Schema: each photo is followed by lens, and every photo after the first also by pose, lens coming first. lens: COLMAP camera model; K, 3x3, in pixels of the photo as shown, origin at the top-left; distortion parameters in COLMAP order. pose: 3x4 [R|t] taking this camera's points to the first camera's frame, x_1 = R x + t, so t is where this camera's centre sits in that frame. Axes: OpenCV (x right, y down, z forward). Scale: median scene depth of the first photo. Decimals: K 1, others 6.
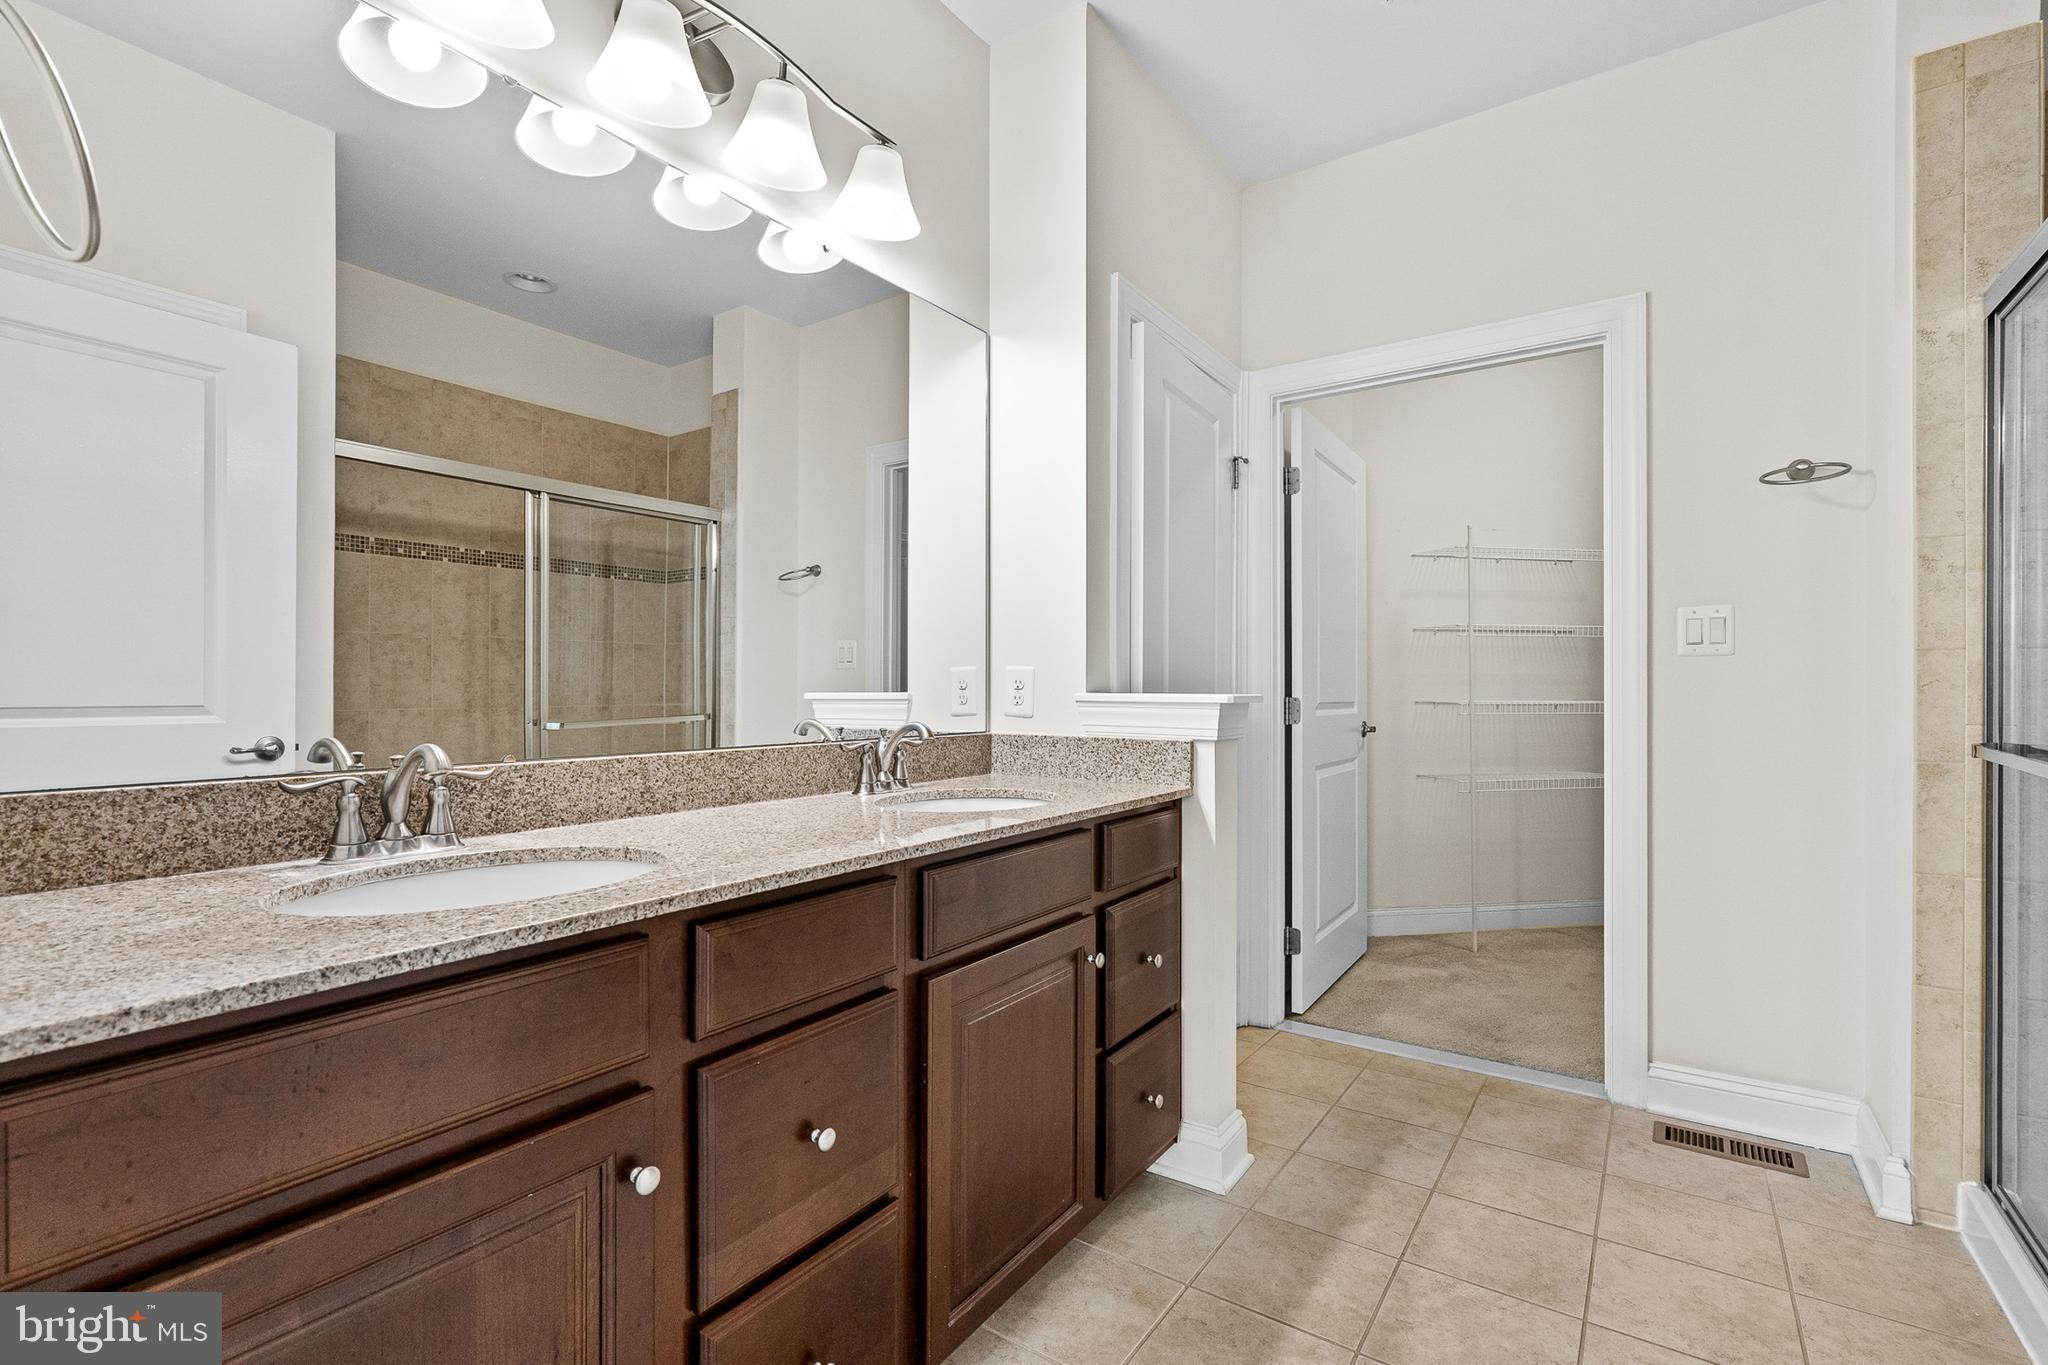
lens RADIAL K [[932.0, 0, 1018.8], [0, 932.0, 686.8], [0, 0, 1]] dist [-0.002200, 0.001274]
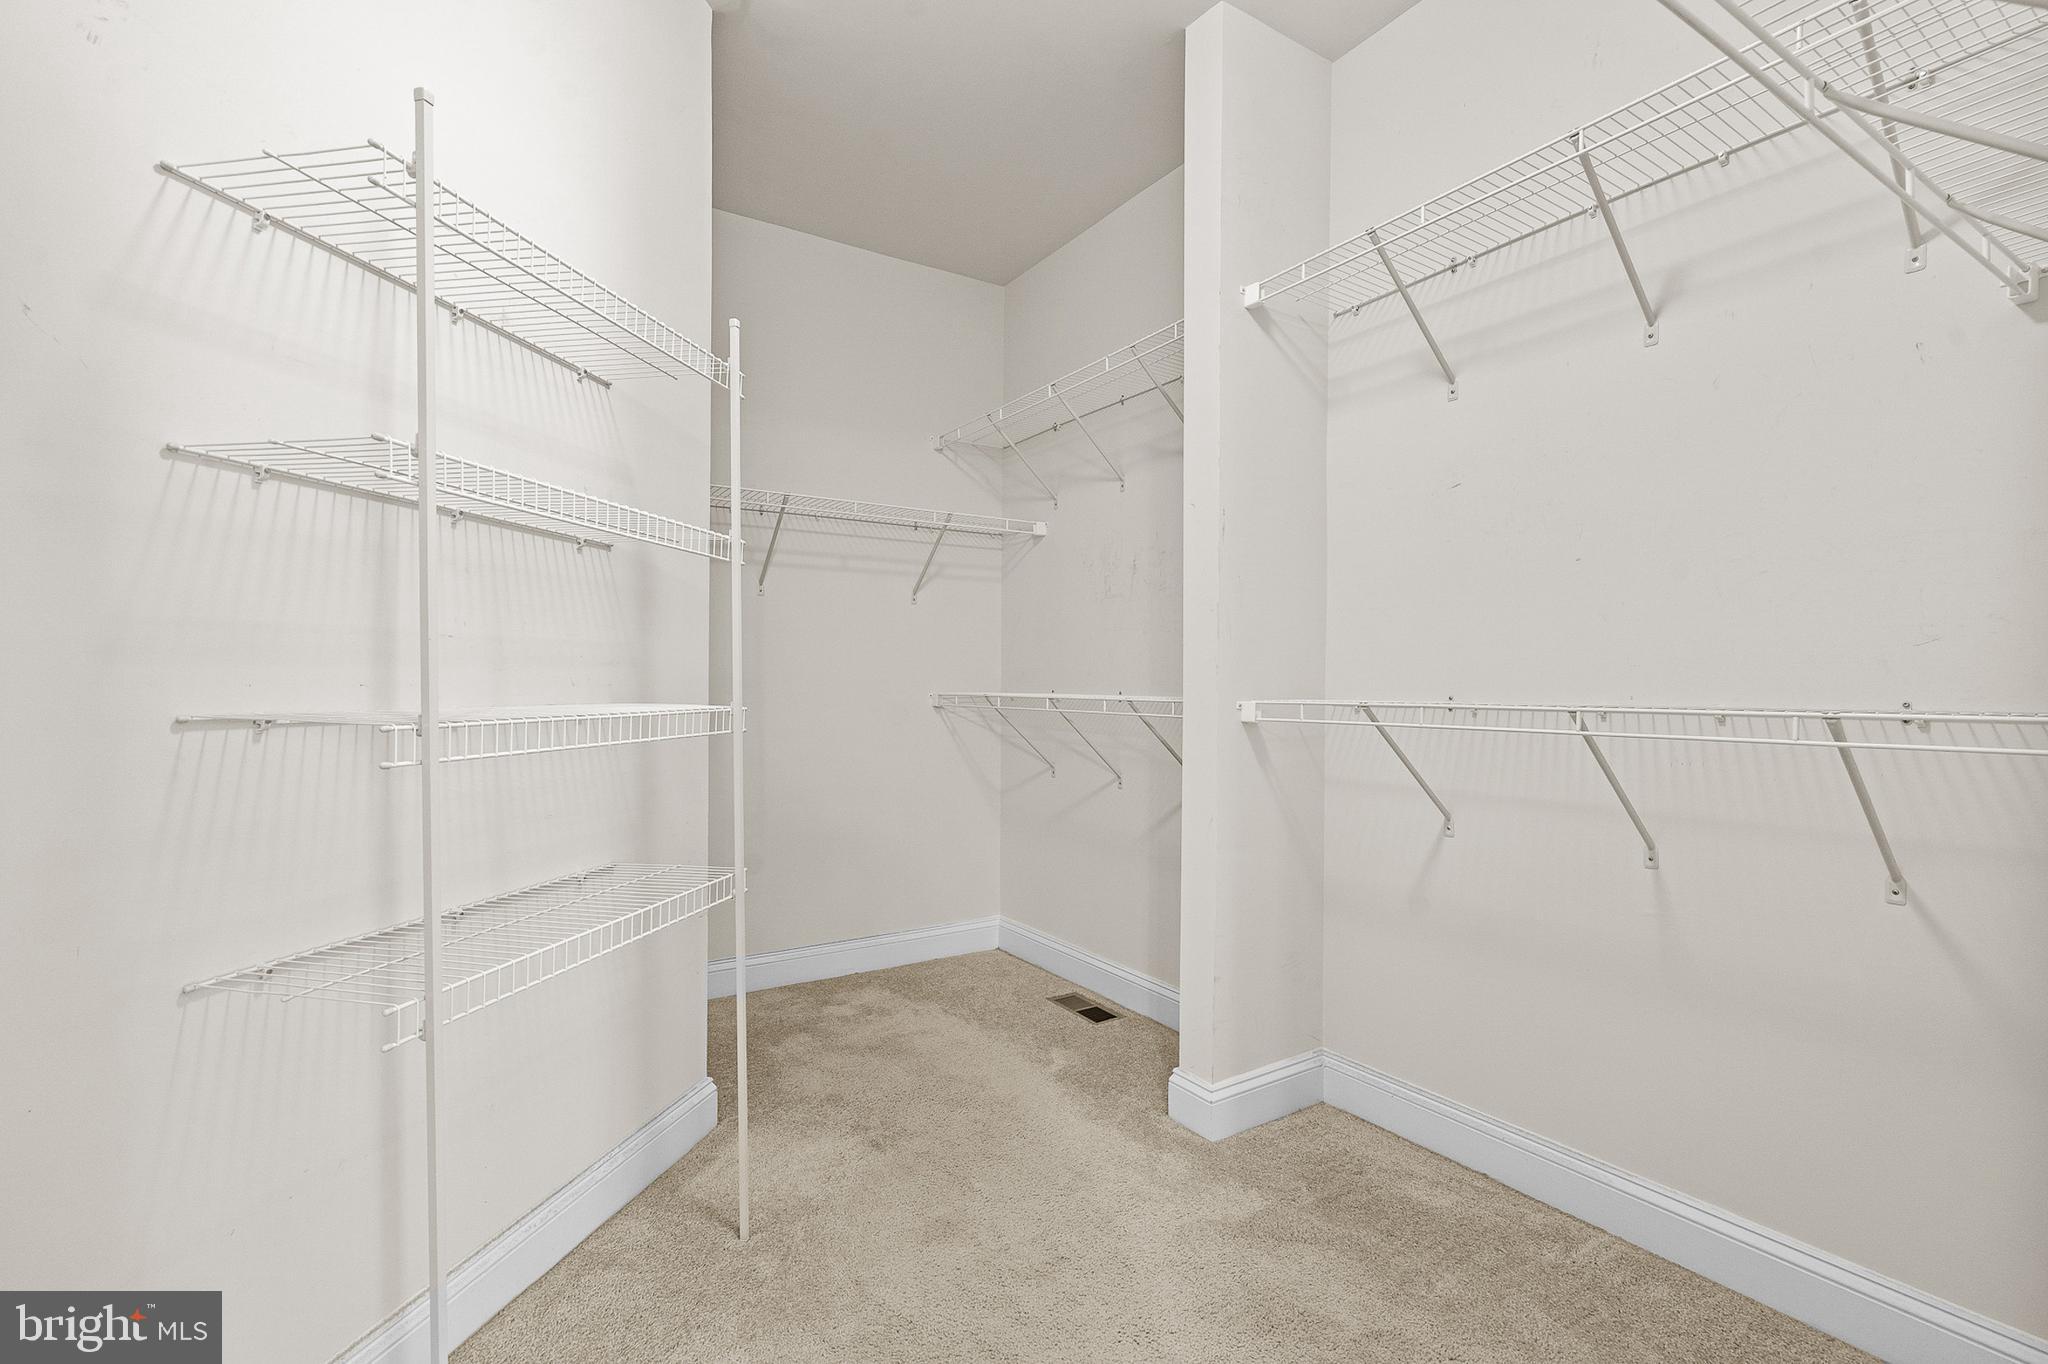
lens RADIAL K [[932.0, 0, 1018.8], [0, 932.0, 686.3], [0, 0, 1]] dist [-0.002200, 0.001274]
pose [[0.391869, -0.002227, 0.920018, 0.591036], [-0.004781, 0.999979, 0.004457, 0.004411], [-0.920009, -0.006146, 0.391850, 1.463030]]
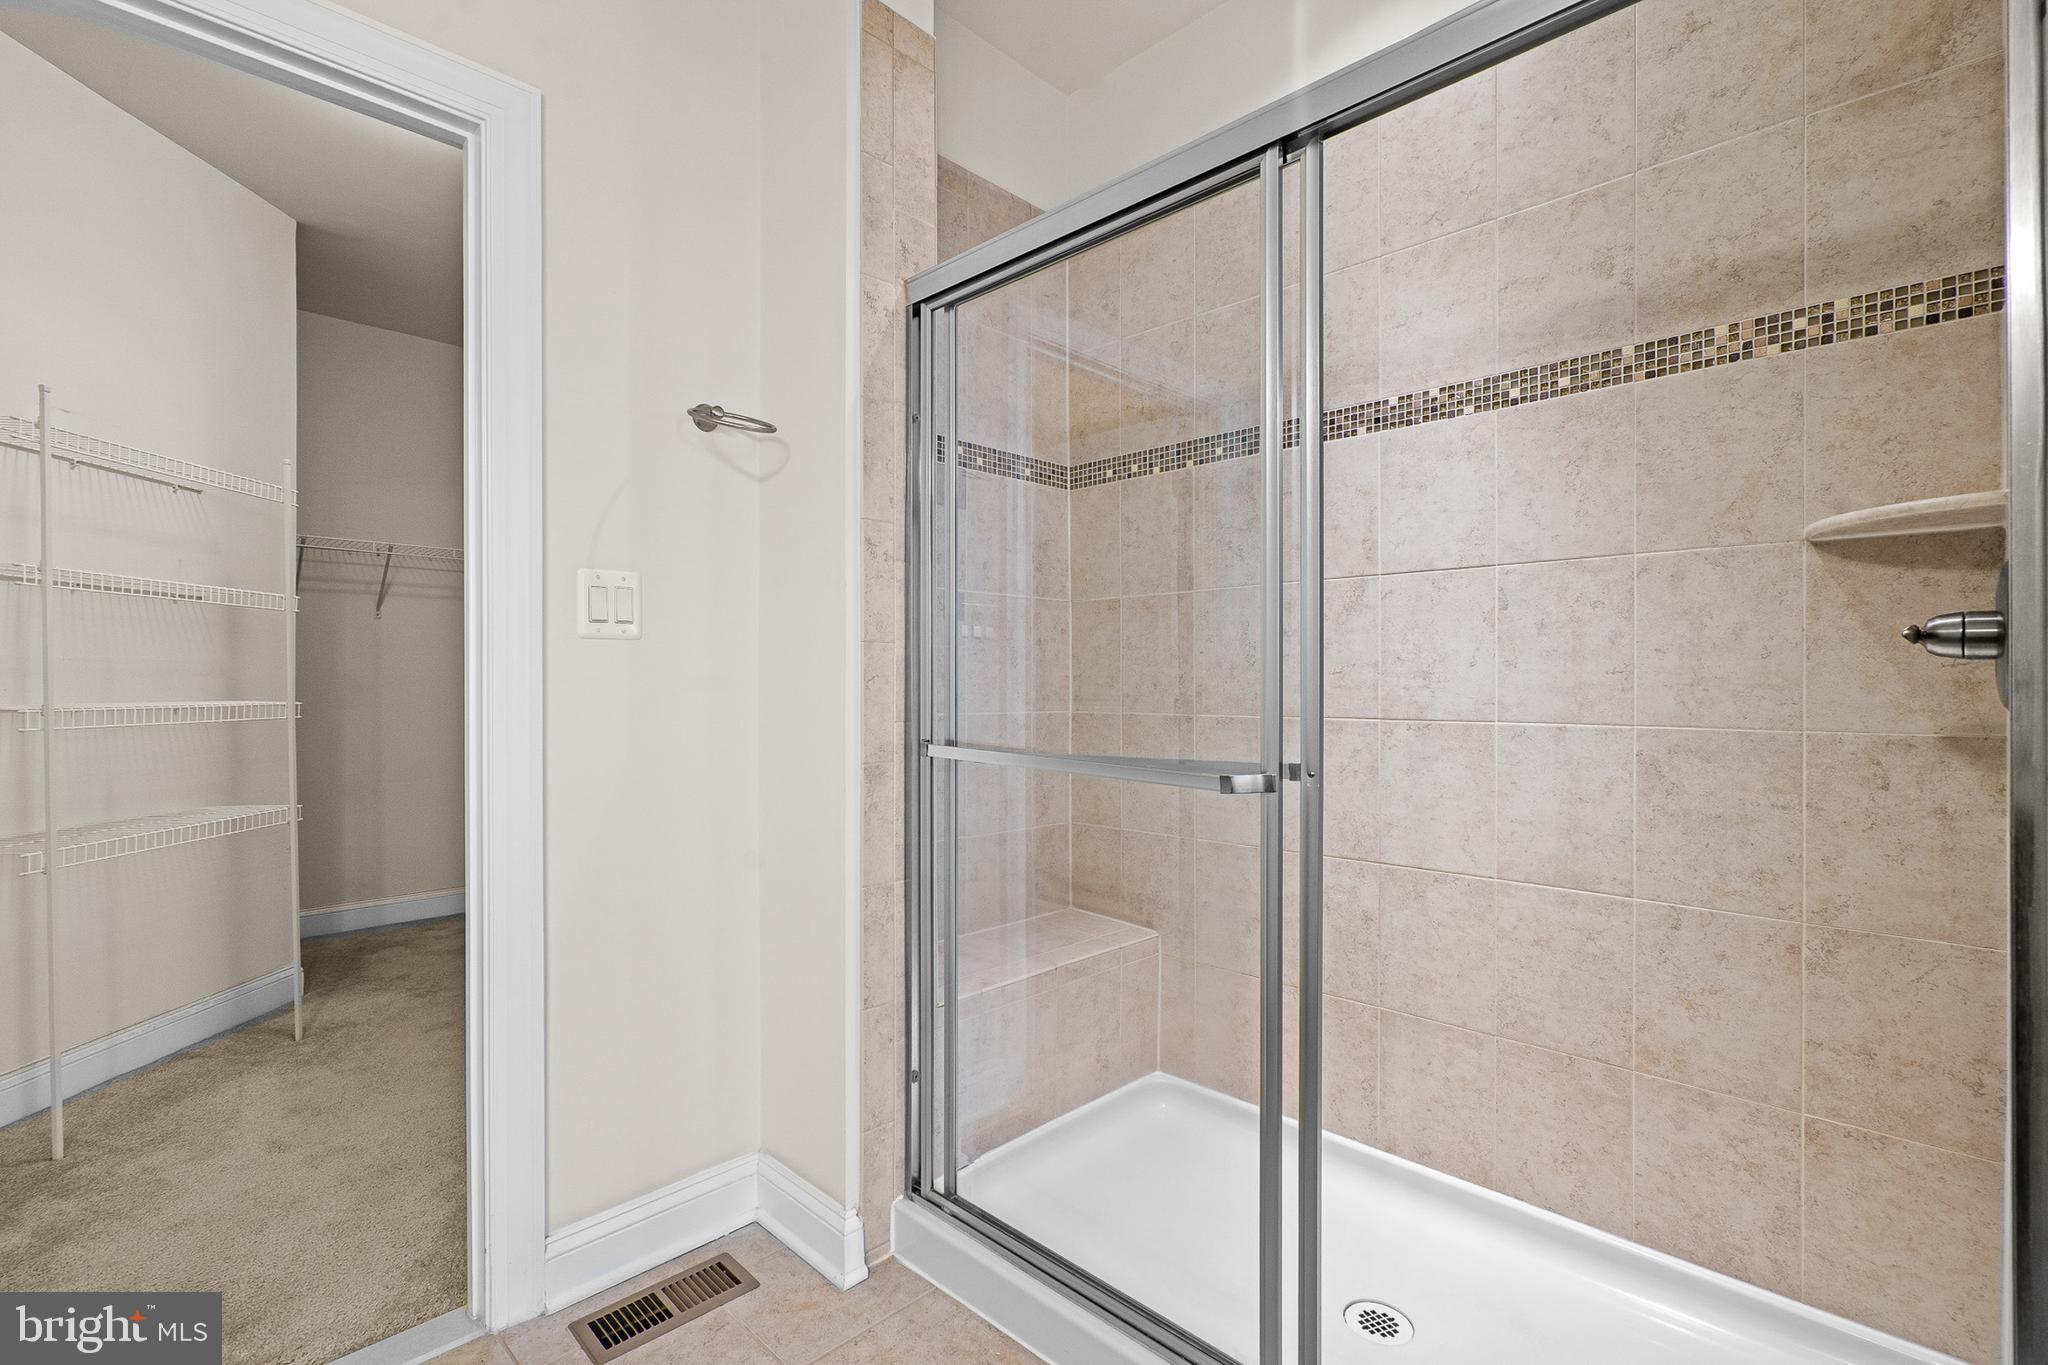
lens RADIAL K [[932.0, 0, 1018.8], [0, 932.0, 686.8], [0, 0, 1]] dist [-0.002200, 0.001274]
pose [[0.180299, 0.000444, 0.983612, 0.096687], [-0.004233, 0.999991, 0.000325, 0.003579], [-0.983603, -0.004222, 0.180299, 0.688914]]
